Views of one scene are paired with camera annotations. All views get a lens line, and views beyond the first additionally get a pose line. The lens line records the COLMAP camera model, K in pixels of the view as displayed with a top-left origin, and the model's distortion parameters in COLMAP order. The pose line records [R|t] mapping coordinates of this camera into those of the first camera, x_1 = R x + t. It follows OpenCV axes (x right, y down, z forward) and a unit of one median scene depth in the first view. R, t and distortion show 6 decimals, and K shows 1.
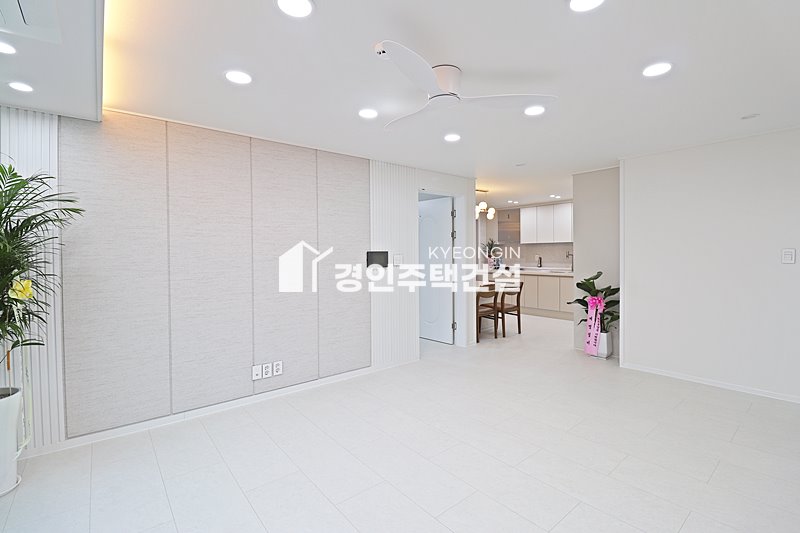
lens RADIAL K [[368.7, 0, 410.2], [0, 368.7, 260.4], [0, 0, 1]] dist [-0.006818, -0.008862]
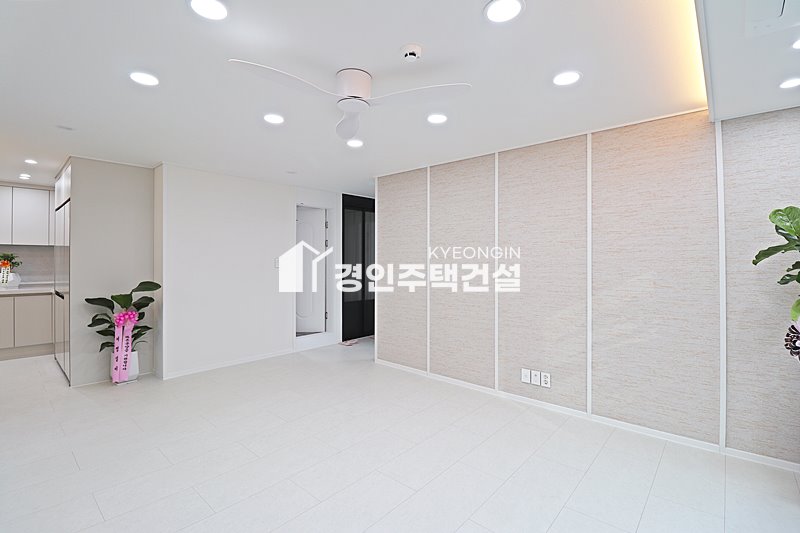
lens RADIAL K [[368.7, 0, 402.2], [0, 368.7, 261.1], [0, 0, 1]] dist [-0.006818, -0.008862]
pose [[-0.152873, 0.004064, 0.988237, -0.426798], [0.020787, 0.999784, -0.000896, -0.004375], [-0.988027, 0.020405, -0.152924, 0.487128]]
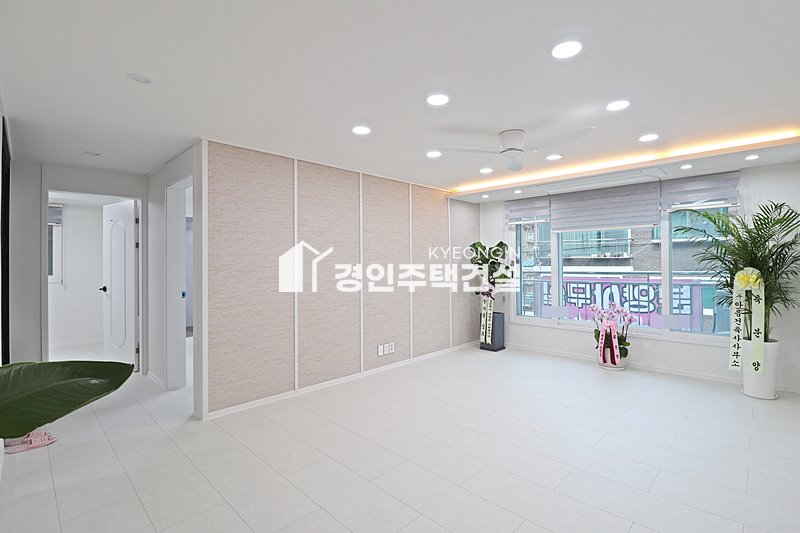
lens RADIAL K [[368.7, 0, 403.3], [0, 368.7, 263.4], [0, 0, 1]] dist [-0.006818, -0.008862]
pose [[-0.994798, 0.015618, -0.100664, 0.306372], [0.013285, 0.999628, 0.023803, -0.023304], [0.100998, 0.022342, -0.994636, 1.109656]]
